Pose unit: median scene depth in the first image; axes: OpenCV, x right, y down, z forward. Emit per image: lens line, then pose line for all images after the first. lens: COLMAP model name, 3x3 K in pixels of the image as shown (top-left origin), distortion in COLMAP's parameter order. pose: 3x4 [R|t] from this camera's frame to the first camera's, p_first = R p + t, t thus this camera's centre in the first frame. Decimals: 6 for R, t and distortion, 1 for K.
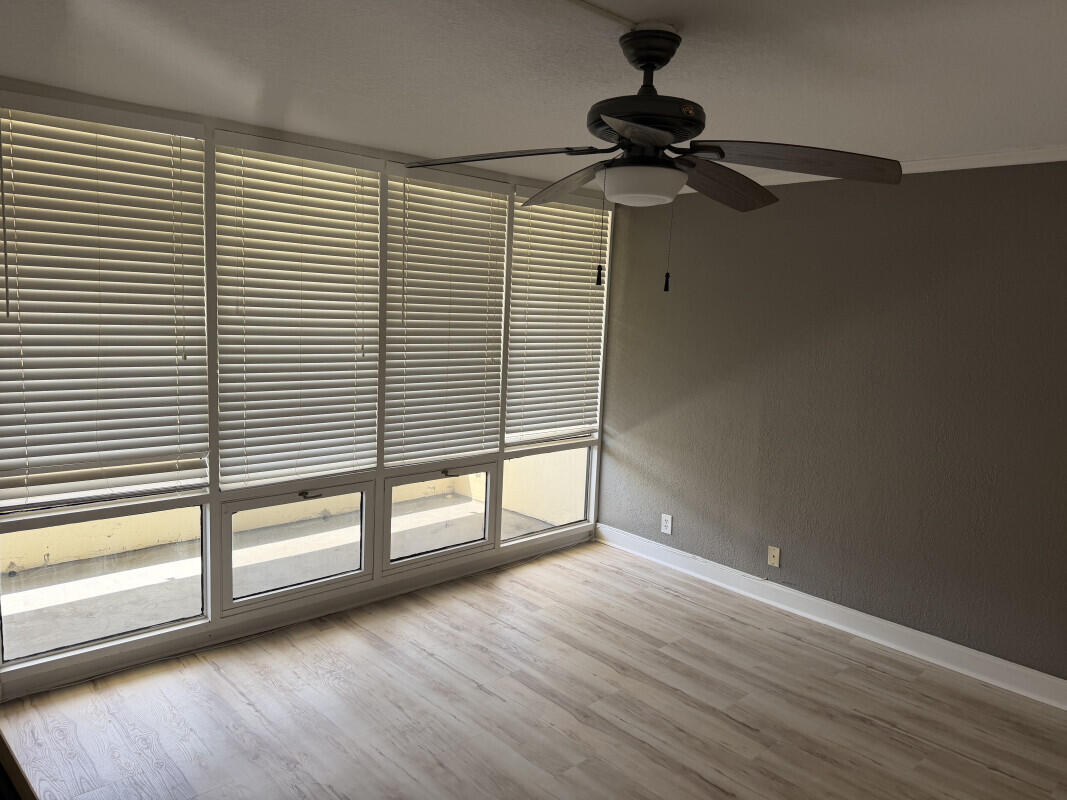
lens RADIAL K [[753.3, 0, 529.4], [0, 753.3, 396.9], [0, 0, 1]] dist [0.032819, -0.018134]
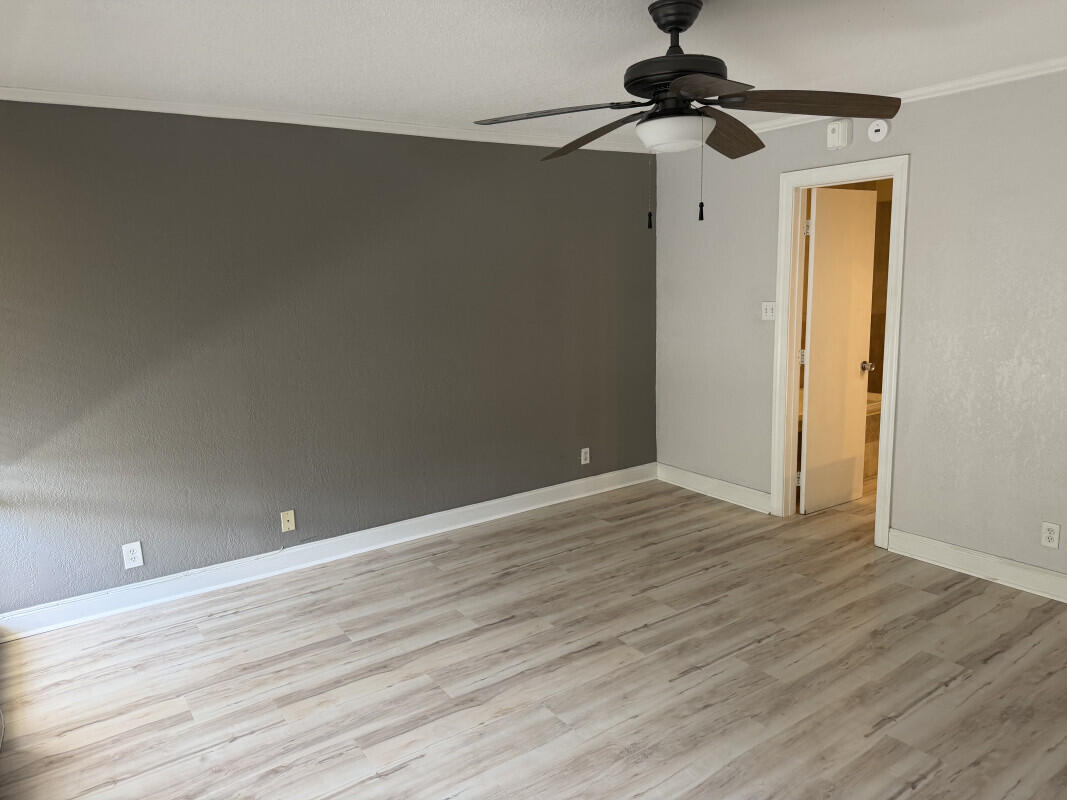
lens RADIAL K [[753.3, 0, 530.6], [0, 753.3, 405.1], [0, 0, 1]] dist [0.032819, -0.018134]
pose [[0.136185, -0.224712, 0.964862, -0.615522], [0.170346, 0.964741, 0.200640, -0.080591], [-0.975928, 0.137036, 0.169662, 0.622045]]
